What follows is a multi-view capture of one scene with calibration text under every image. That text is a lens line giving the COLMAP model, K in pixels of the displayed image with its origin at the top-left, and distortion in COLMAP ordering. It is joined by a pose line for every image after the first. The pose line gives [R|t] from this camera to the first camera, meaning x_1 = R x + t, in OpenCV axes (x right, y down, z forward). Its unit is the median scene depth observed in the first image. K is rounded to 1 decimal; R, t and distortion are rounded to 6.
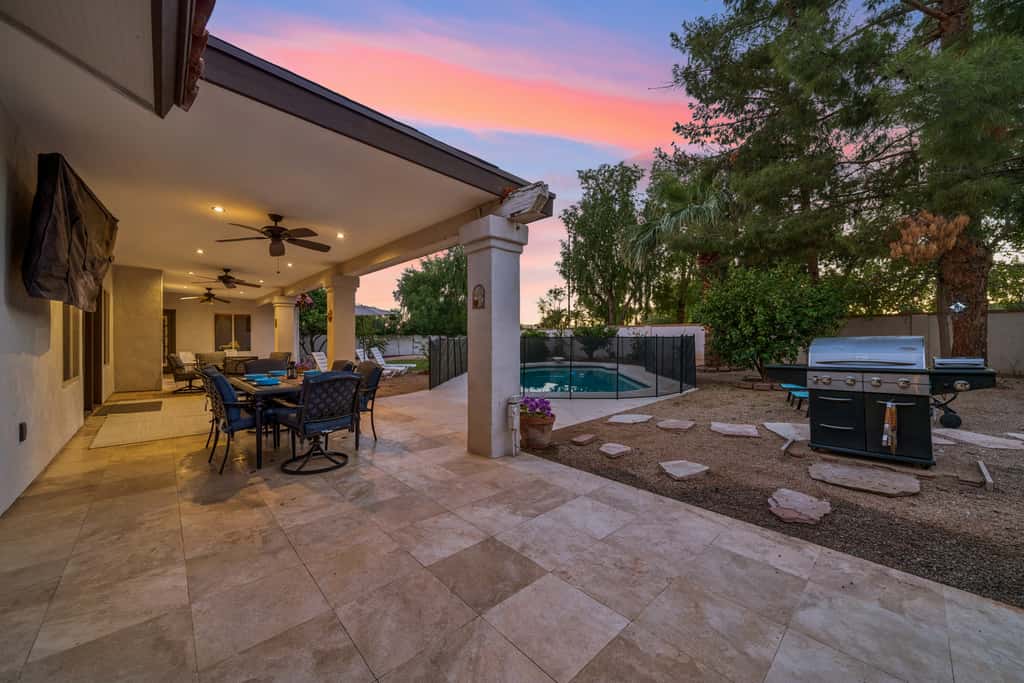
lens RADIAL K [[373.9, 0, 516.7], [0, 373.9, 351.7], [0, 0, 1]] dist [0.003028, -0.000064]
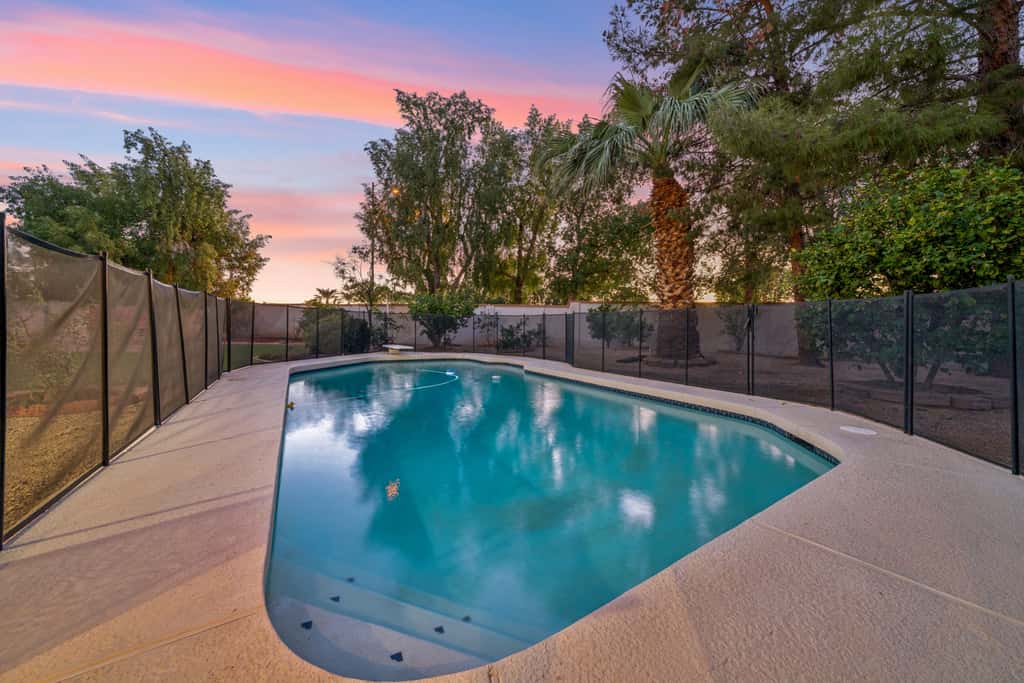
lens RADIAL K [[358.8, 0, 517.8], [0, 358.8, 336.9], [0, 0, 1]] dist [0.001866, -0.000056]
pose [[0.812245, 0.005590, 0.583290, -0.090903], [-0.004100, 0.999984, -0.003875, 0.003918], [-0.583302, 0.000756, 0.812255, 0.503445]]
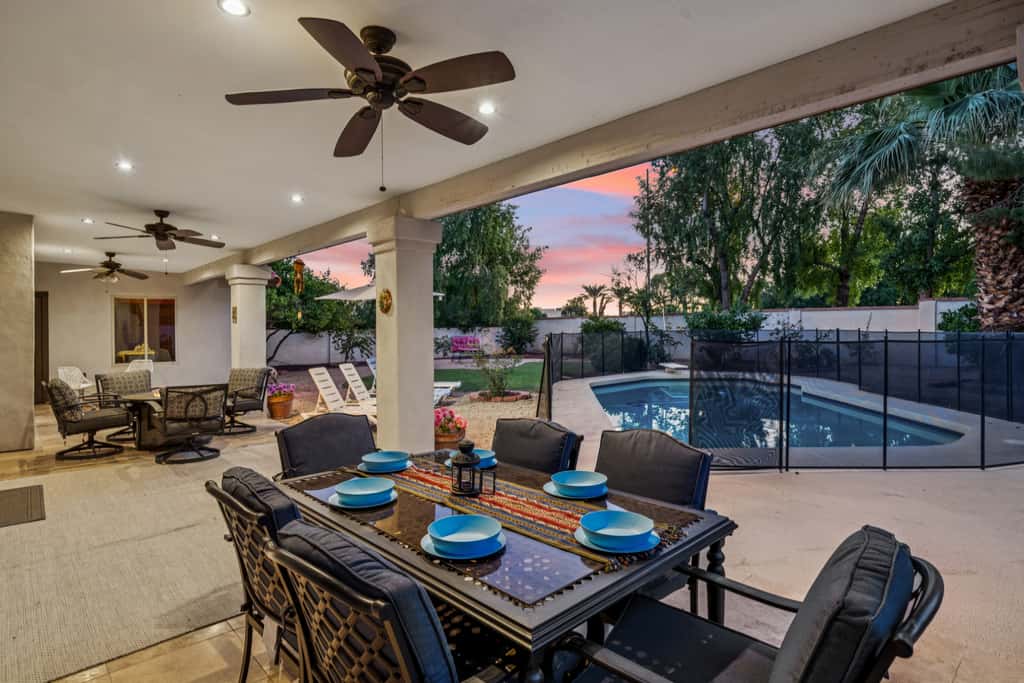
lens RADIAL K [[534.7, 0, 522.8], [0, 534.7, 344.4], [0, 0, 1]] dist [-0.004846, 0.001362]
pose [[0.999934, -0.010928, 0.003658, -0.171093], [0.010944, 0.999930, -0.004459, -0.018386], [-0.003609, 0.004499, 0.999983, 0.163780]]
